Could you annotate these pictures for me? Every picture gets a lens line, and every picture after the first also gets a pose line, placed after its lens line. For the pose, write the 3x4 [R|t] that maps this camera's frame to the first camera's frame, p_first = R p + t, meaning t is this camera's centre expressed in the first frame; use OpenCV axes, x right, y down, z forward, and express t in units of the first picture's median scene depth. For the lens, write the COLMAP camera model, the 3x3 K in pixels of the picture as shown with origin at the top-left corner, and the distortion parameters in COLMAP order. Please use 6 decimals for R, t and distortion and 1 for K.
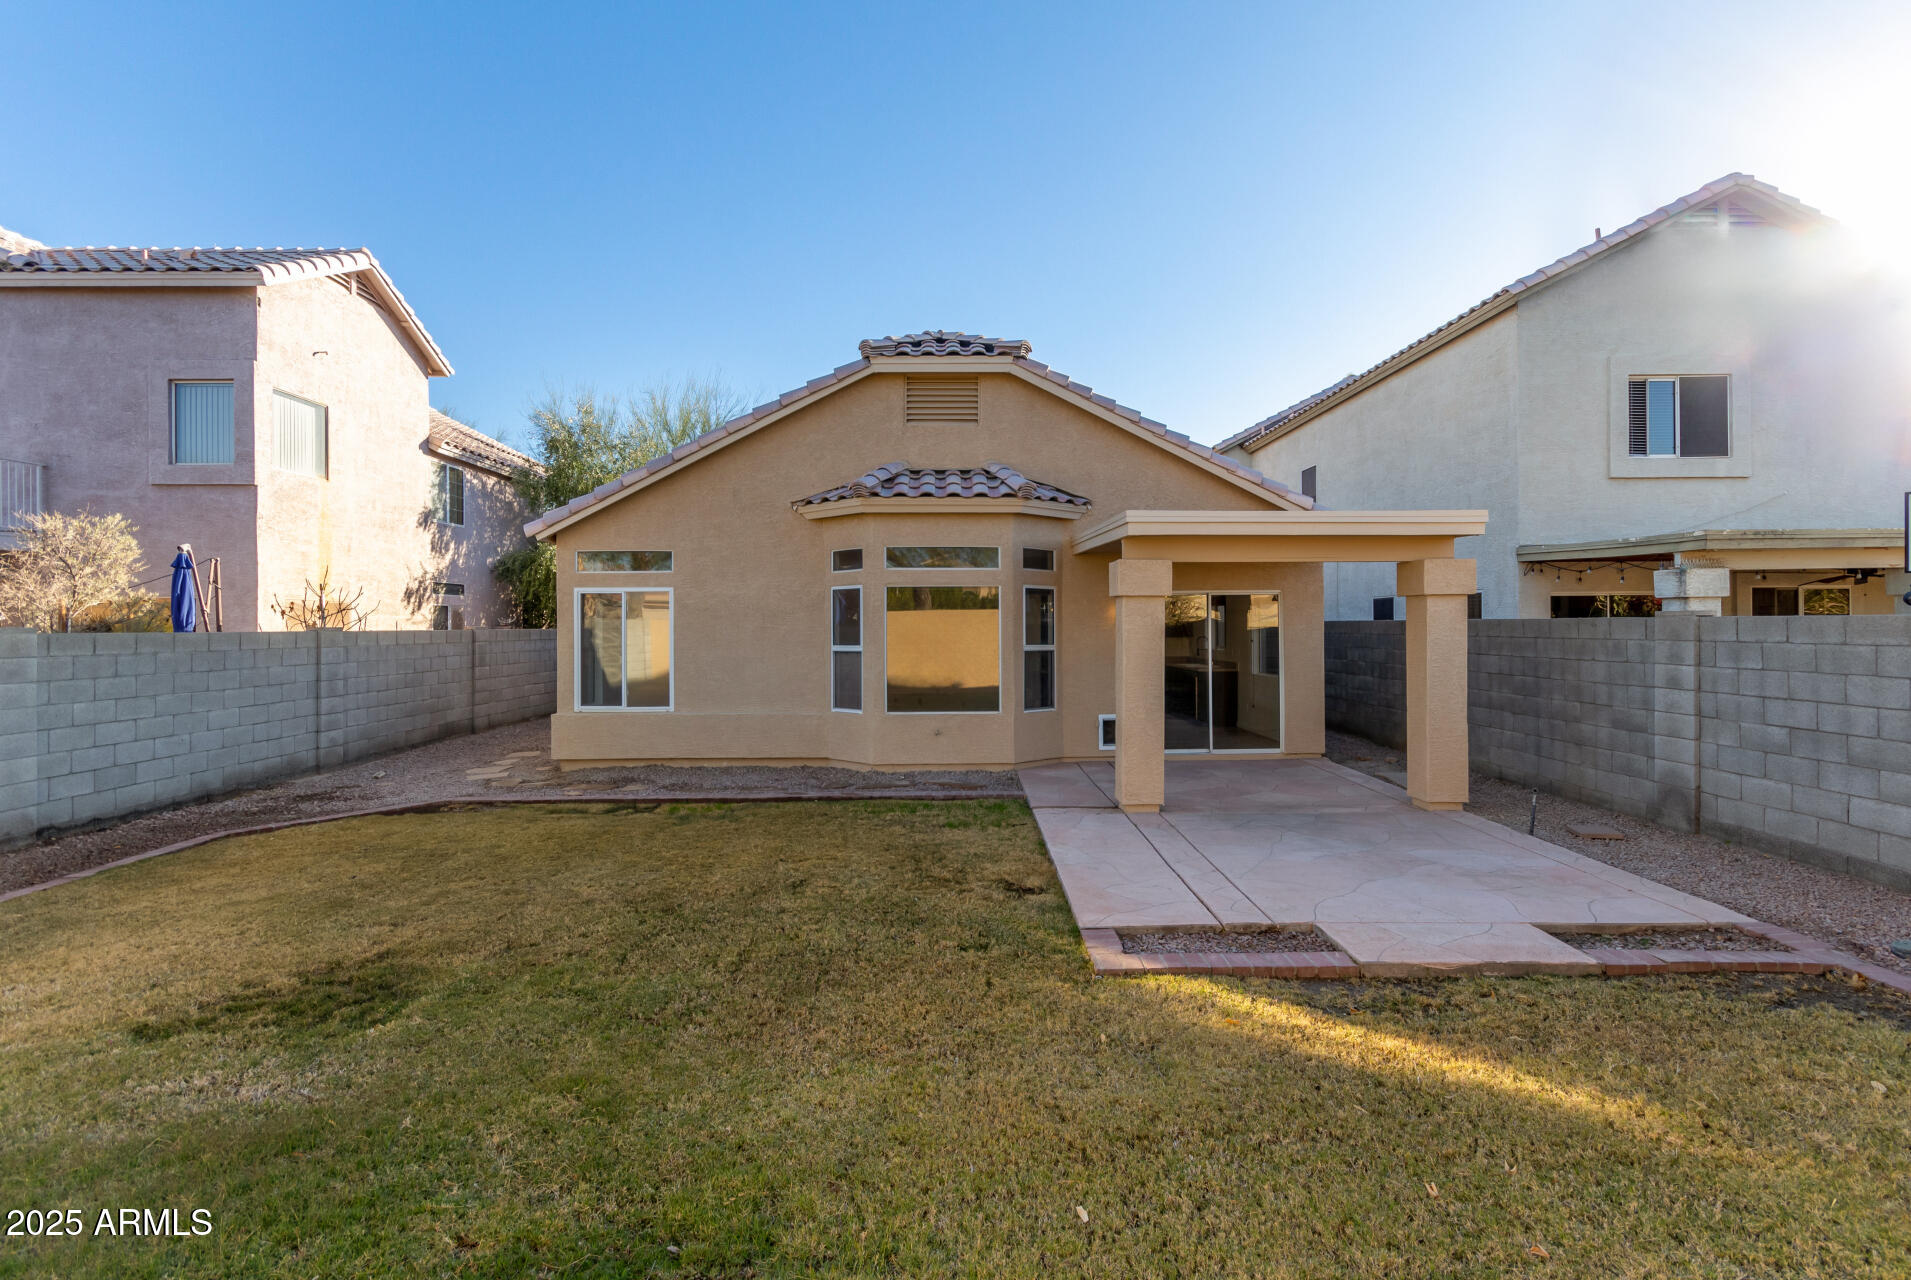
lens RADIAL K [[883.2, 0, 953.4], [0, 883.2, 622.7], [0, 0, 1]] dist [0.000997, 0.000805]
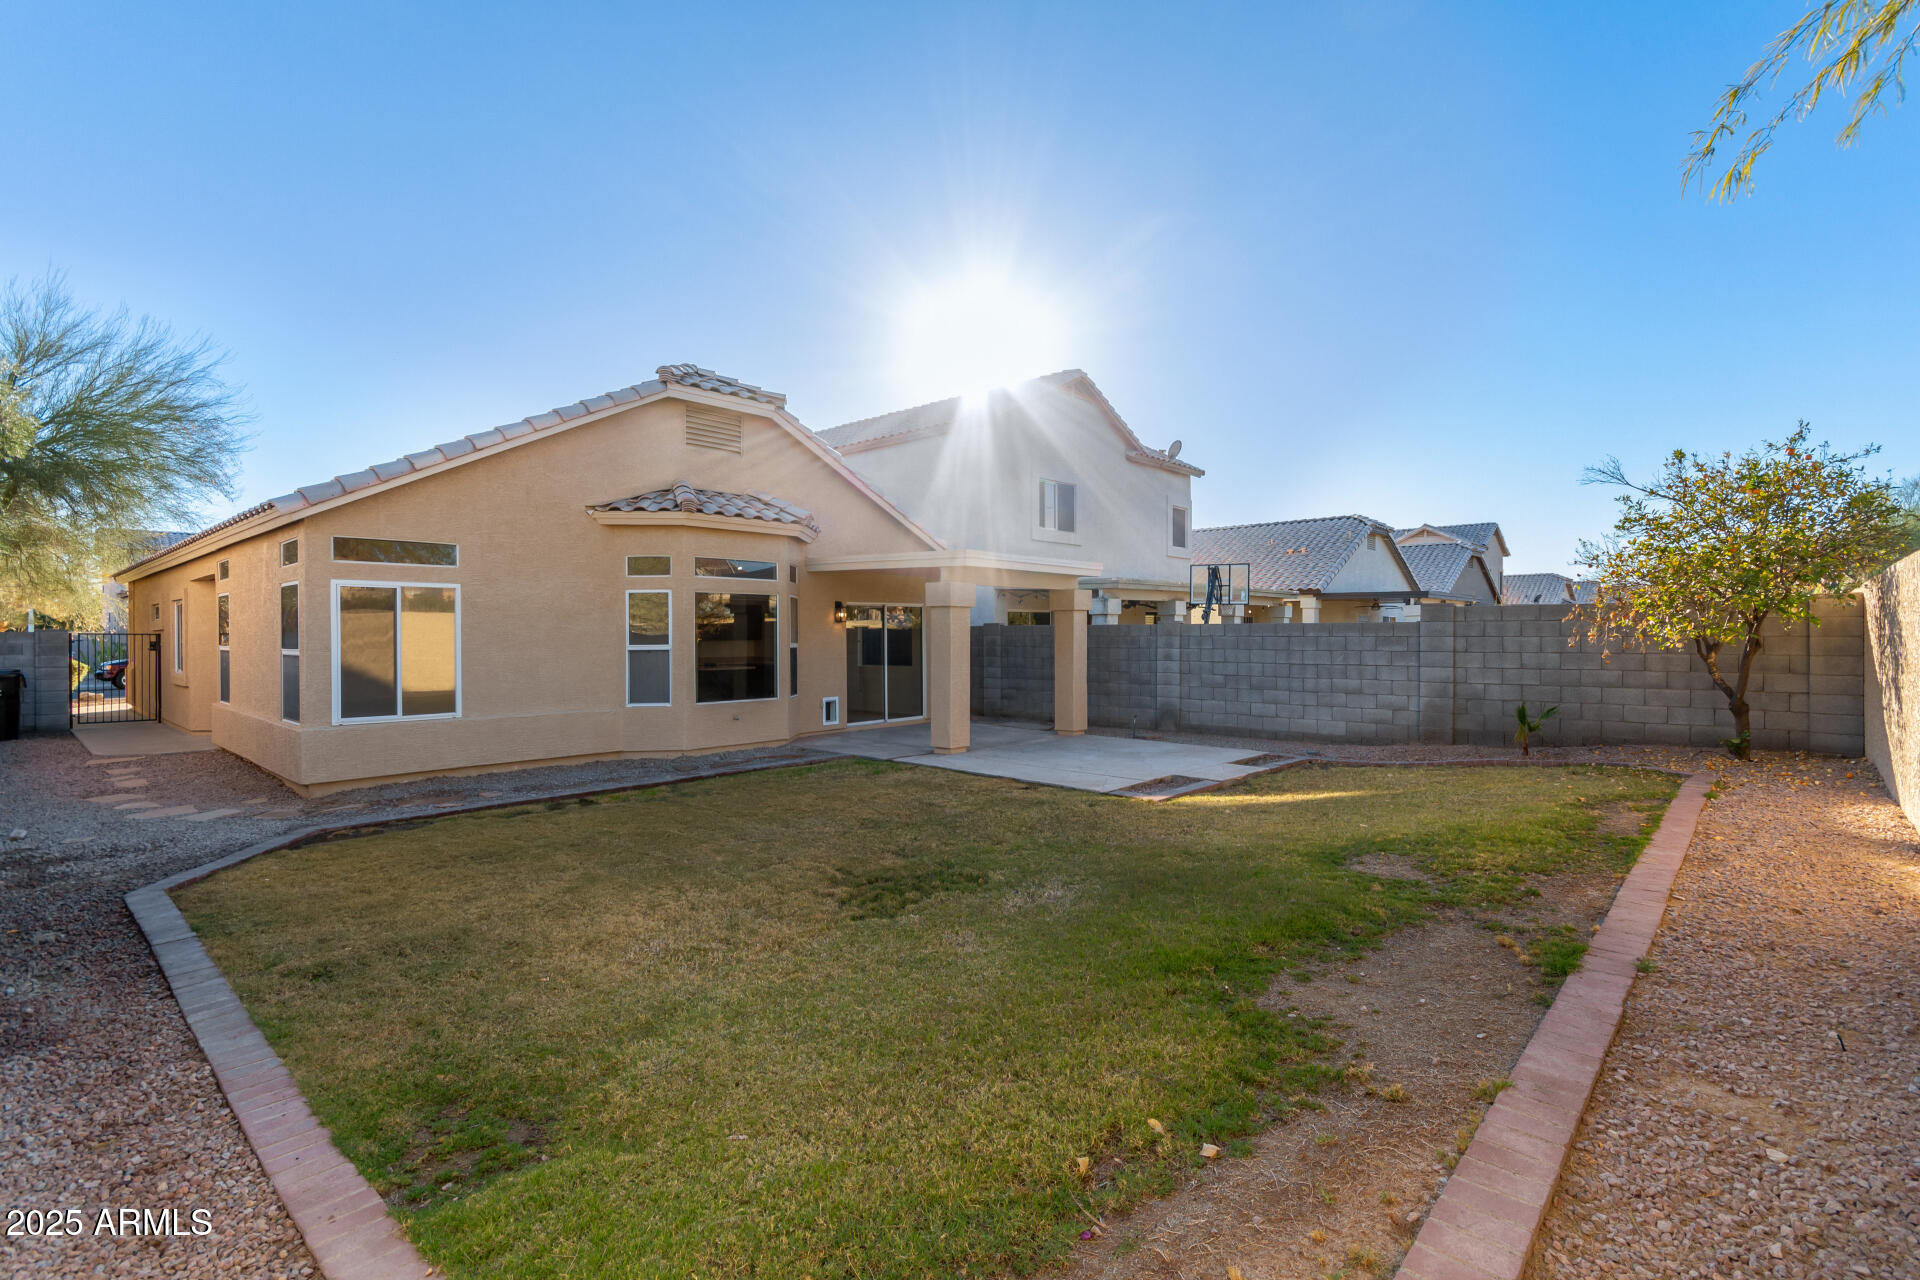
lens RADIAL K [[887.3, 0, 916.6], [0, 887.3, 651.5], [0, 0, 1]] dist [0.000997, 0.000805]
pose [[0.704322, -0.012118, 0.709778, -0.666274], [-0.003404, 0.999785, 0.020448, 0.010330], [-0.709873, -0.016818, 0.704129, -0.001324]]
